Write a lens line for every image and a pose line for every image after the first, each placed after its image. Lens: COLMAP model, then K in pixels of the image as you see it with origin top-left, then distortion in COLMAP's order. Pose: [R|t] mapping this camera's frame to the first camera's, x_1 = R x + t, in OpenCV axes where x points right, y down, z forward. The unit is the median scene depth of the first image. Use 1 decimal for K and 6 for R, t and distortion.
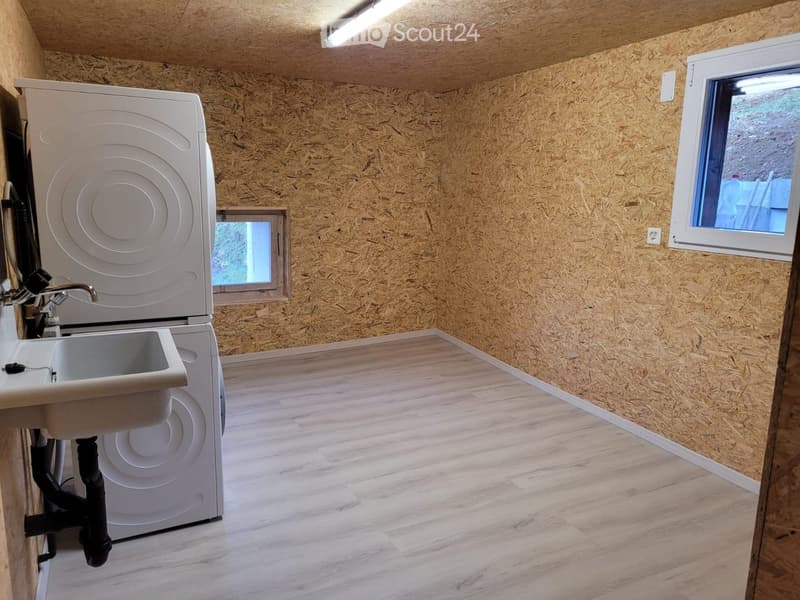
lens RADIAL K [[590.8, 0, 401.1], [0, 590.8, 303.2], [0, 0, 1]] dist [0.040653, -0.023043]
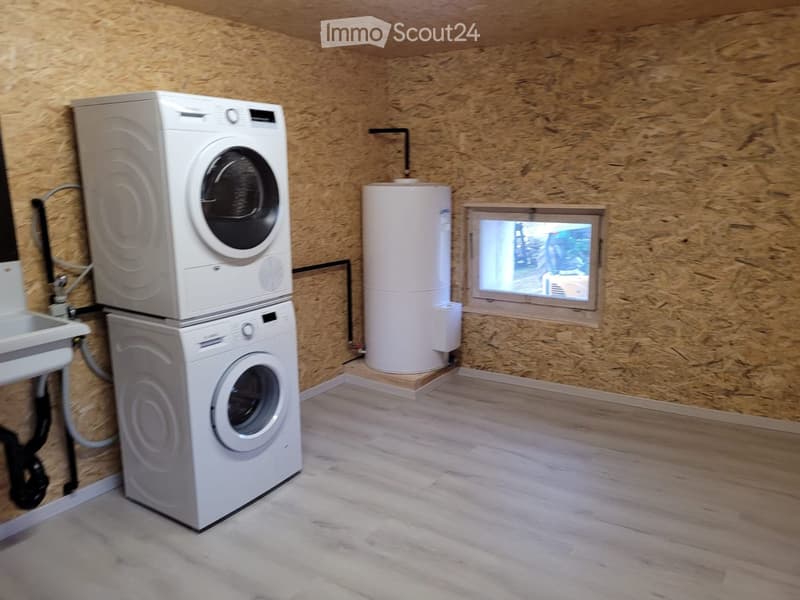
lens RADIAL K [[590.8, 0, 400.2], [0, 590.8, 292.7], [0, 0, 1]] dist [0.040653, -0.023043]
pose [[0.508367, 0.148826, -0.848183, 0.324703], [-0.148825, 0.985316, 0.083688, -0.076493], [0.848183, 0.083687, 0.523051, 0.389052]]
